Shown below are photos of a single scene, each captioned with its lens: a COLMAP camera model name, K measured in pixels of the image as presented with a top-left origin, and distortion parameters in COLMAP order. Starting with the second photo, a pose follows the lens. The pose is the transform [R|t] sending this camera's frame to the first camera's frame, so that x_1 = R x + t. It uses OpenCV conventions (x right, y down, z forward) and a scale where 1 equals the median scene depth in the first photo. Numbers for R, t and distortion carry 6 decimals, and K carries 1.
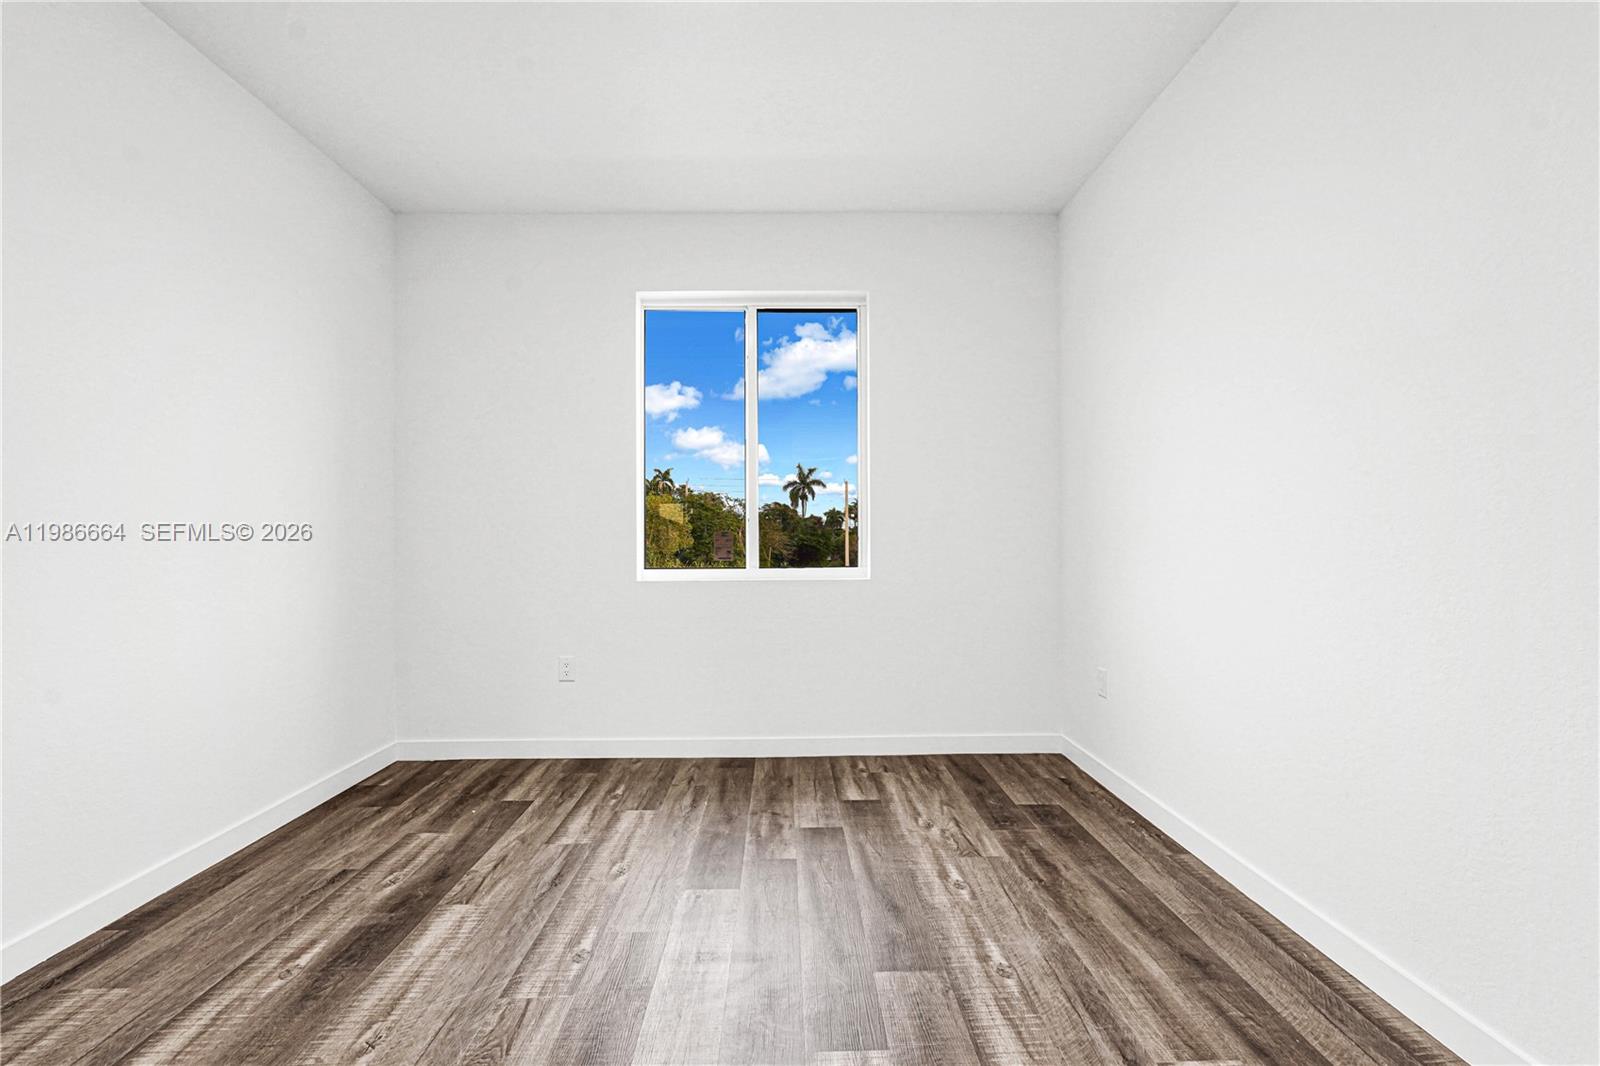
lens RADIAL K [[701.7, 0, 802.1], [0, 701.7, 527.7], [0, 0, 1]] dist [-0.010296, 0.003100]
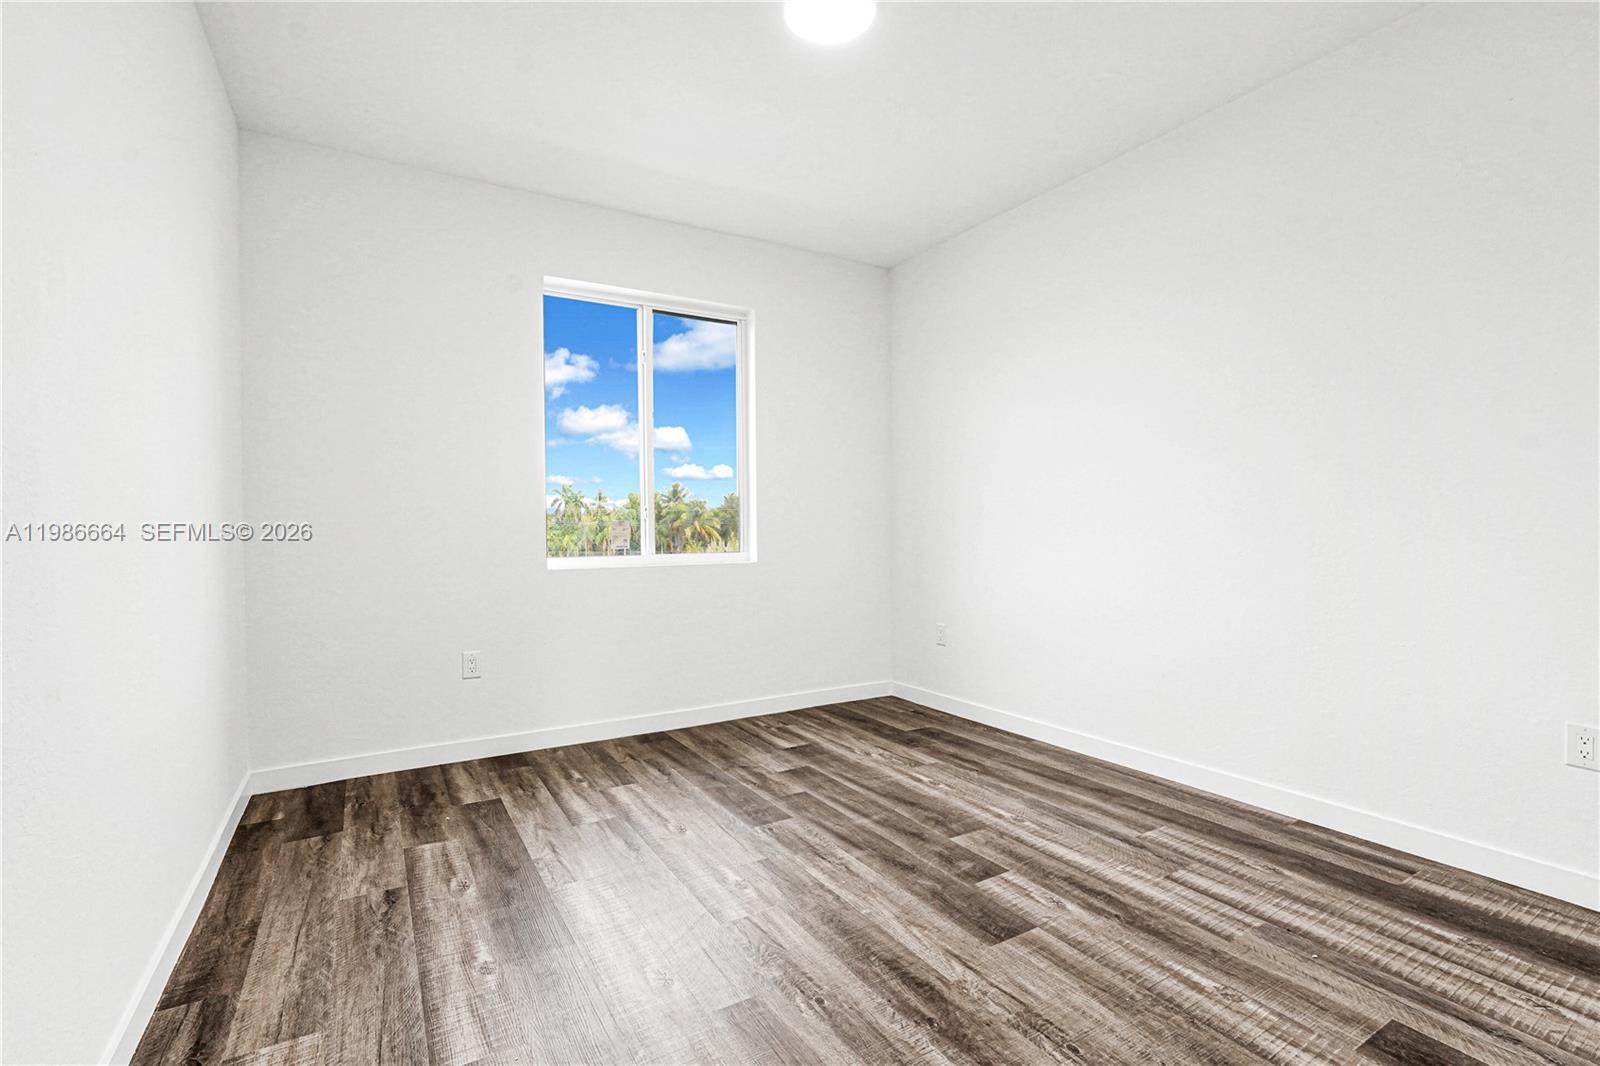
lens RADIAL K [[724.4, 0, 804.5], [0, 724.4, 535.4], [0, 0, 1]] dist [-0.016267, 0.007439]
pose [[0.868483, -0.007695, 0.495659, -0.516257], [-0.005173, 0.999684, 0.024585, 0.013006], [-0.495692, -0.023916, 0.868169, -0.032713]]
